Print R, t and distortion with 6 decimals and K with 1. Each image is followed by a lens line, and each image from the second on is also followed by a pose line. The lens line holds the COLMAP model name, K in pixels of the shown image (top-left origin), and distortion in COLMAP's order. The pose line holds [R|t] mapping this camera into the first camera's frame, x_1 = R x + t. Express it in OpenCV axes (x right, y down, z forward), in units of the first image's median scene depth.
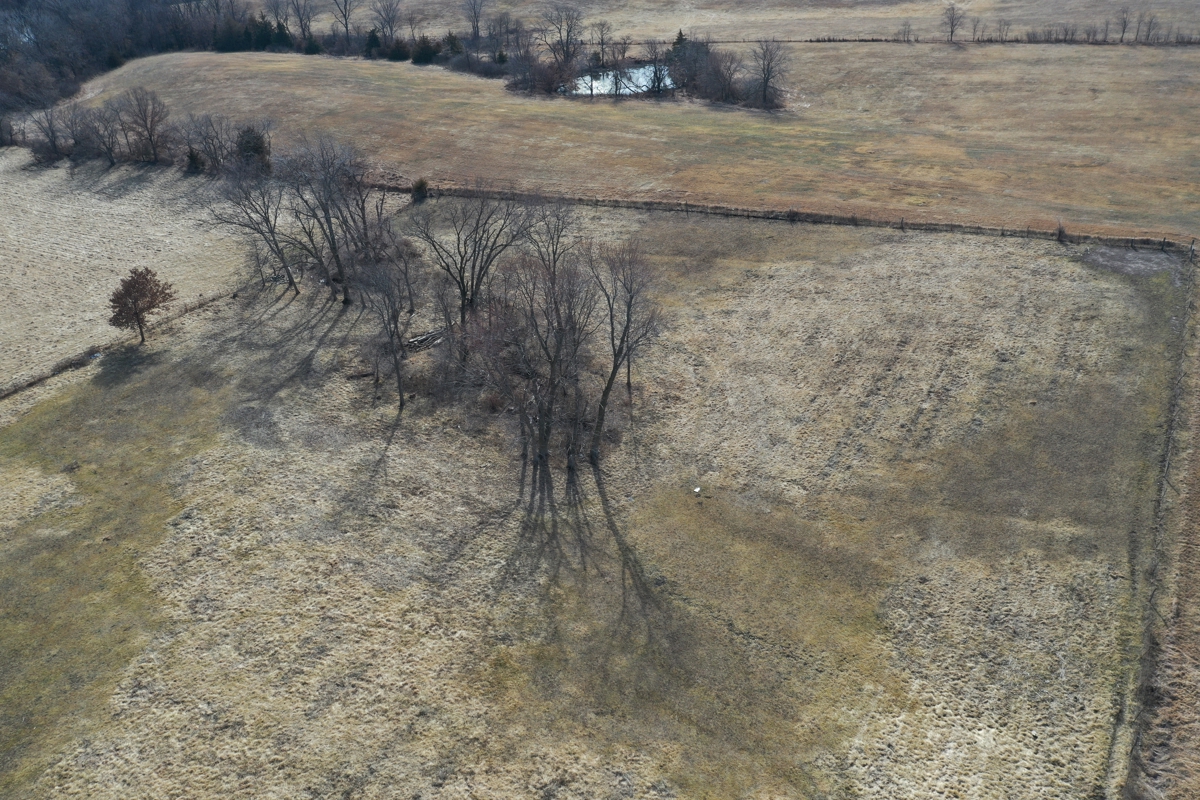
lens RADIAL K [[965.2, 0, 598.2], [0, 965.2, 398.1], [0, 0, 1]] dist [-0.008924, -0.007670]
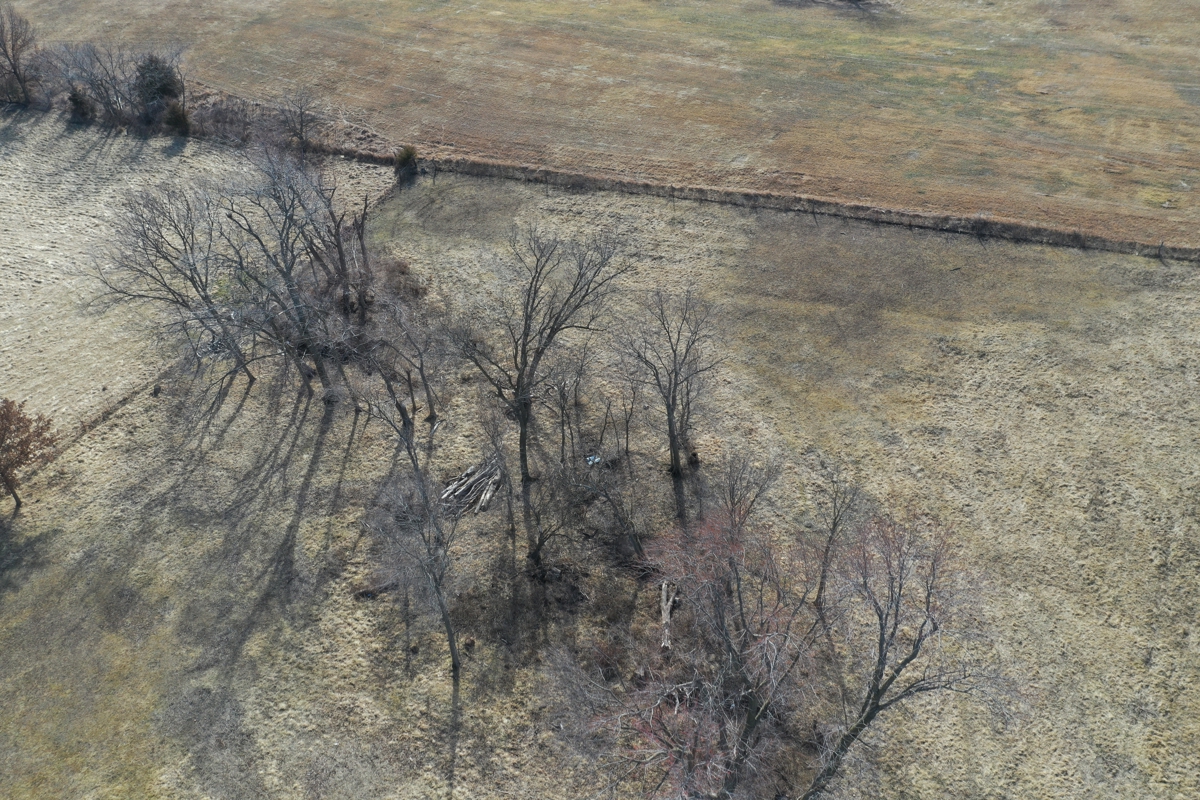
lens RADIAL K [[965.2, 0, 593.2], [0, 965.2, 402.5], [0, 0, 1]] dist [-0.008924, -0.007670]
pose [[0.998251, -0.044756, 0.038619, -0.112370], [0.037130, 0.983059, 0.179492, -0.221775], [-0.045998, -0.177744, 0.983001, 0.361890]]
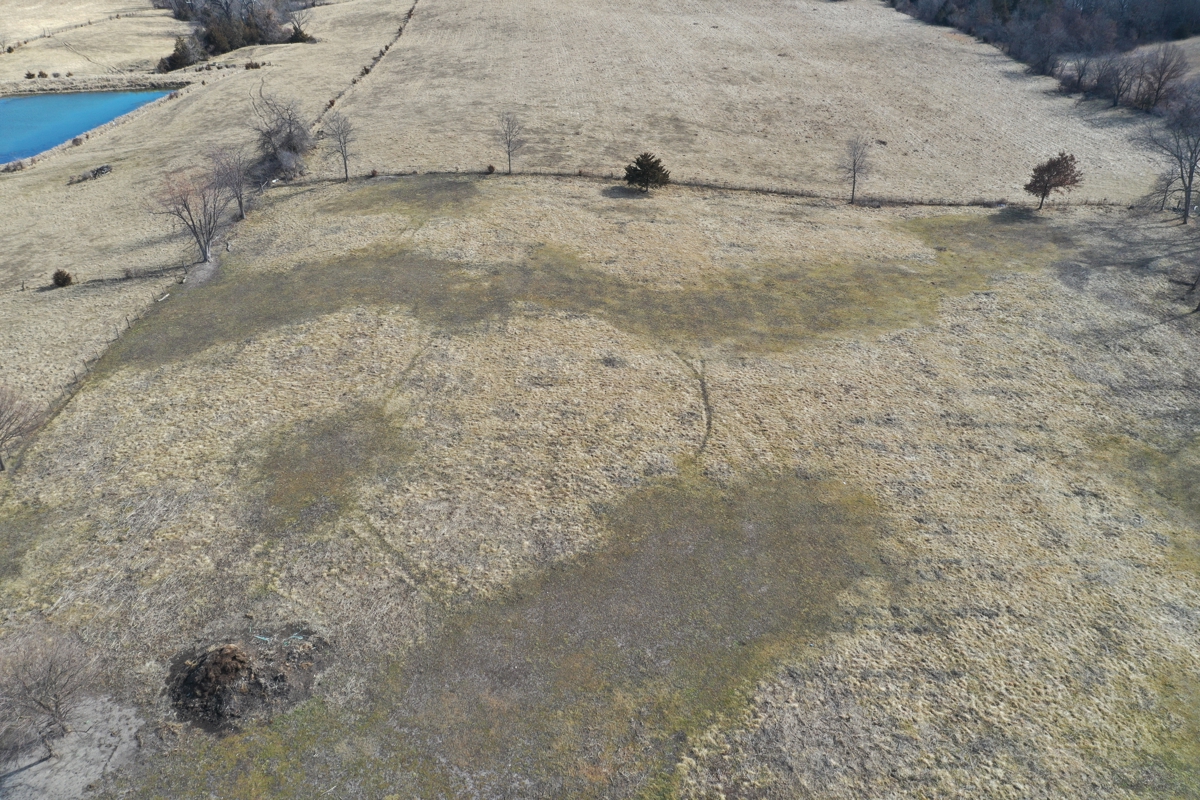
lens RADIAL K [[965.2, 0, 592.4], [0, 965.2, 406.1], [0, 0, 1]] dist [-0.008924, -0.007670]
pose [[0.528313, 0.449232, -0.720469, 0.246370], [-0.438427, 0.871018, 0.221609, 0.142937], [0.727095, 0.198794, 0.657125, -0.214219]]
